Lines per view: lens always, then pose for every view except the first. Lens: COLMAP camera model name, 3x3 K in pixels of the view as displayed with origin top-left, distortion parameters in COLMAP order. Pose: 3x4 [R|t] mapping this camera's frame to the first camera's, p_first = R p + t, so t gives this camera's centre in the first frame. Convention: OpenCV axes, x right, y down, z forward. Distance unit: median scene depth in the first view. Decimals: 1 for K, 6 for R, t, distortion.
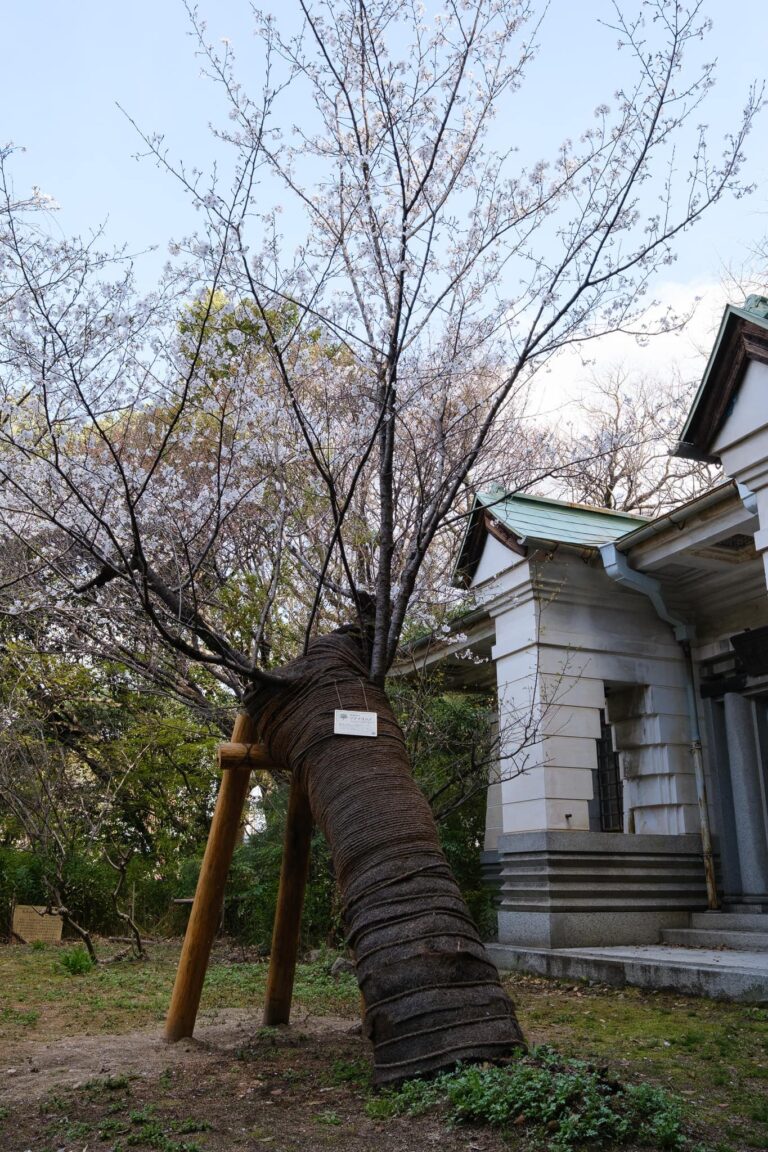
lens RADIAL K [[949.0, 0, 360.0], [0, 949.0, 604.4], [0, 0, 1]] dist [-0.008478, 0.001672]
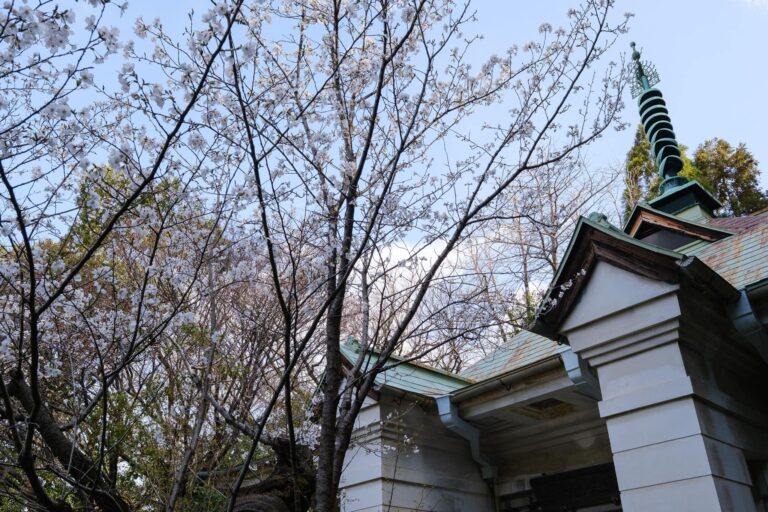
lens RADIAL K [[632.7, 0, 394.6], [0, 632.7, 277.1], [0, 0, 1]] dist [-0.008478, 0.001672]
pose [[0.944543, 0.136431, 0.298706, -0.067273], [-0.067590, 0.970906, -0.229725, -0.022280], [-0.321357, 0.196795, 0.926284, 0.249870]]
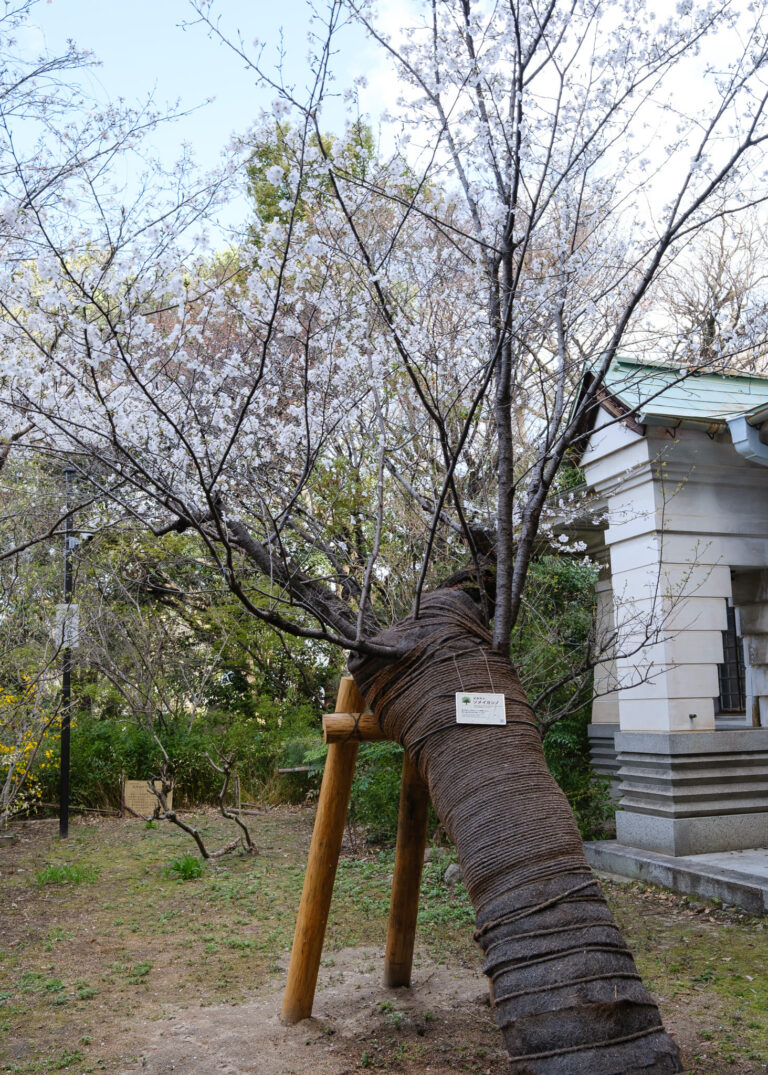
lens RADIAL K [[938.5, 0, 381.2], [0, 938.5, 570.2], [0, 0, 1]] dist [-0.011500, 0.003904]
pose [[0.996922, -0.033347, -0.070955, -0.016443], [0.043673, 0.987819, 0.149356, -0.072243], [0.065110, -0.151995, 0.986234, 0.092798]]
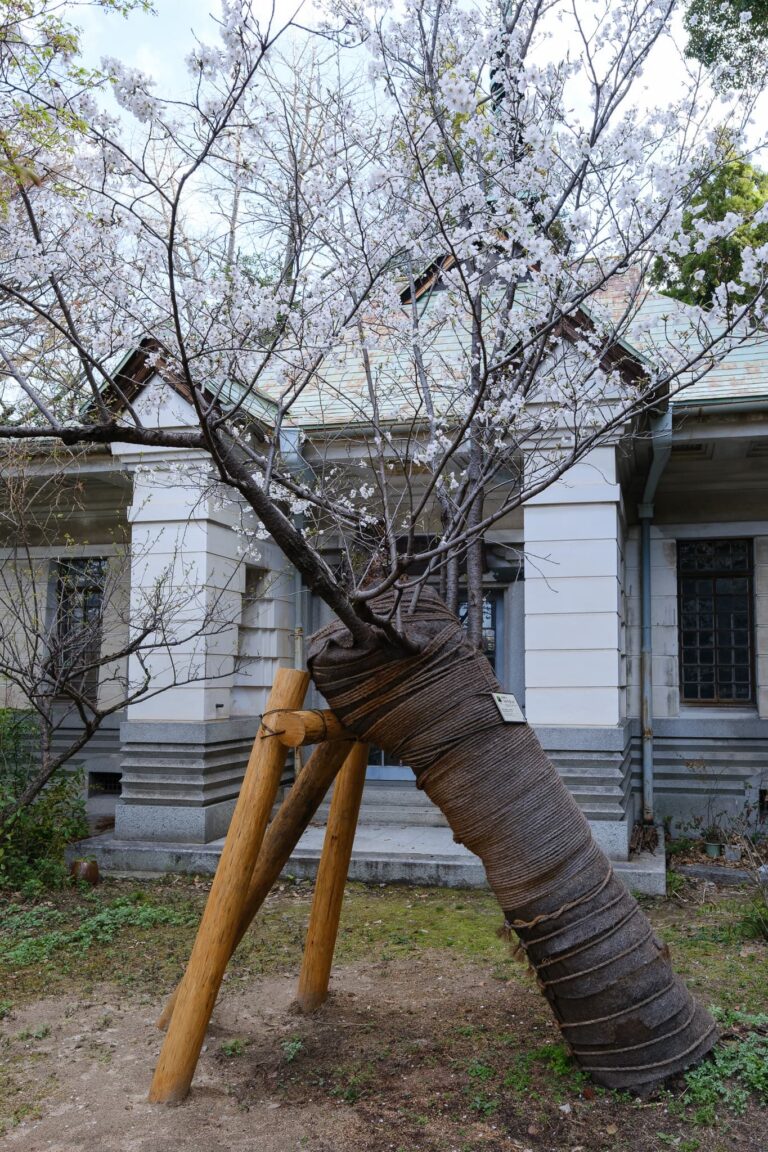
lens RADIAL K [[934.8, 0, 436.9], [0, 934.8, 579.0], [0, 0, 1]] dist [-0.004568, 0.000606]
pose [[0.593435, 0.081431, 0.800752, -0.427997], [-0.233085, 0.969626, 0.074135, -0.023105], [-0.770394, -0.230638, 0.594390, 0.304848]]
